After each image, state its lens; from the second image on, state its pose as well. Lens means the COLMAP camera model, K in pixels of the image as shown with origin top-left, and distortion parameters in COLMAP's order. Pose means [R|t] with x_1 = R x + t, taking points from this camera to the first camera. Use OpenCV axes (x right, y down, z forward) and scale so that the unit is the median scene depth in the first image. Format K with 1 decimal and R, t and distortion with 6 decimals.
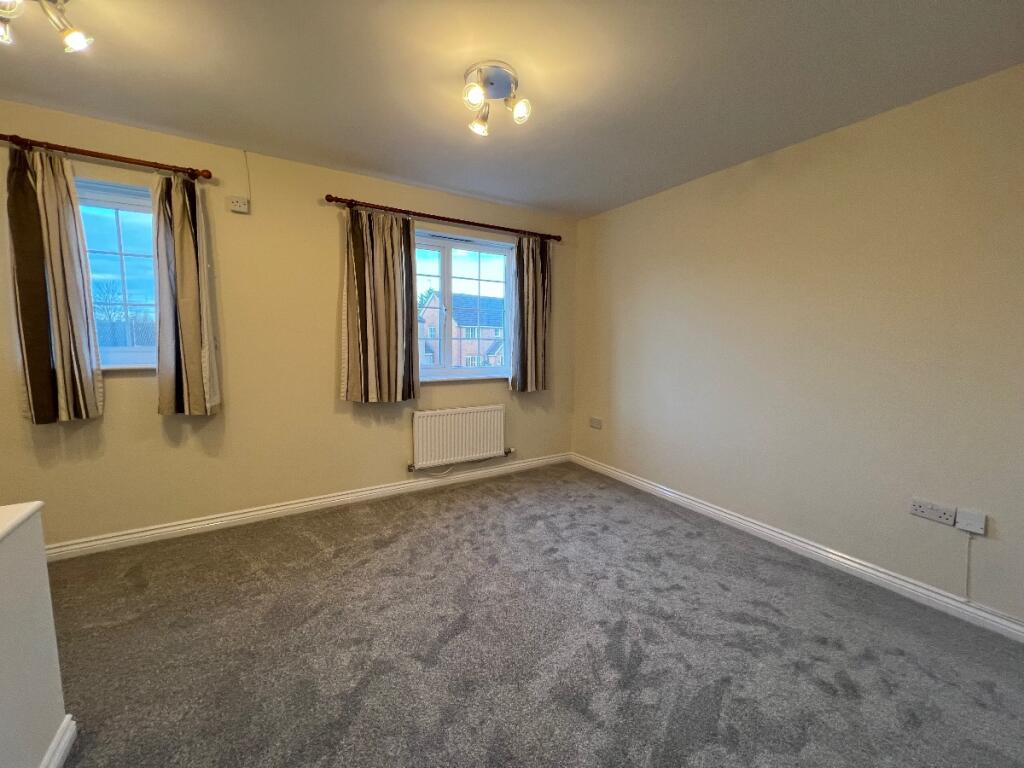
lens RADIAL K [[408.6, 0, 509.5], [0, 408.6, 385.0], [0, 0, 1]] dist [-0.000682, -0.000259]
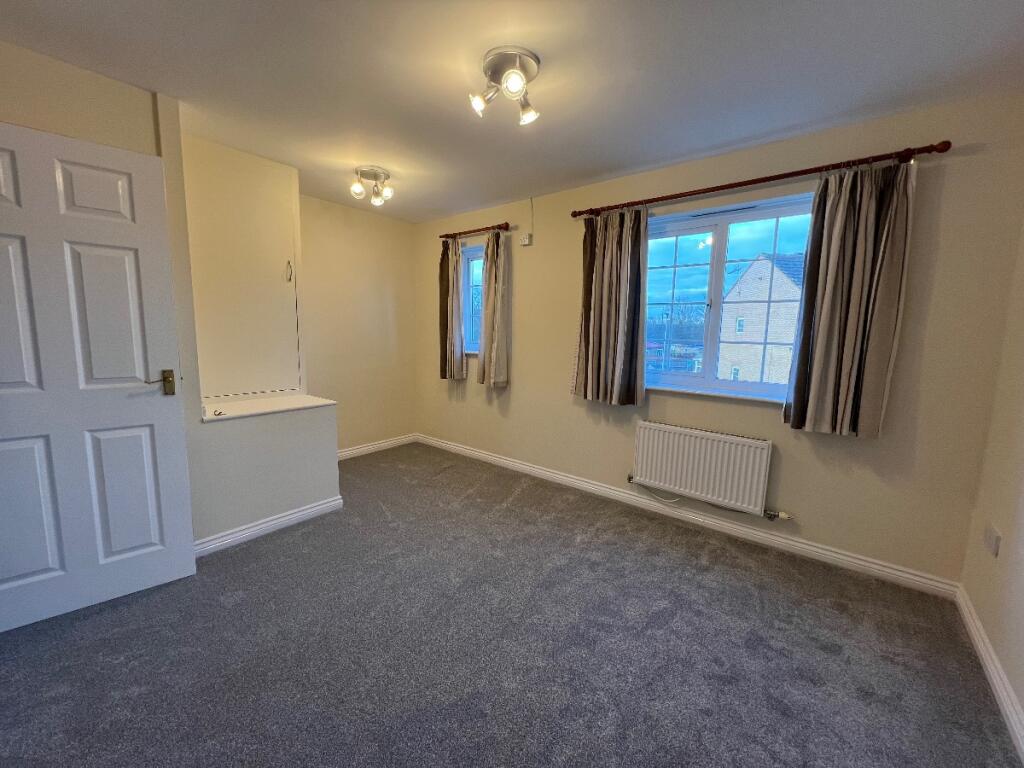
lens RADIAL K [[408.6, 0, 509.5], [0, 408.6, 385.0], [0, 0, 1]] dist [-0.000682, -0.000259]
pose [[0.324810, 0.124353, -0.937568, 0.533221], [-0.123499, 0.988407, 0.088311, -0.058437], [0.937681, 0.087104, 0.336402, 0.424463]]
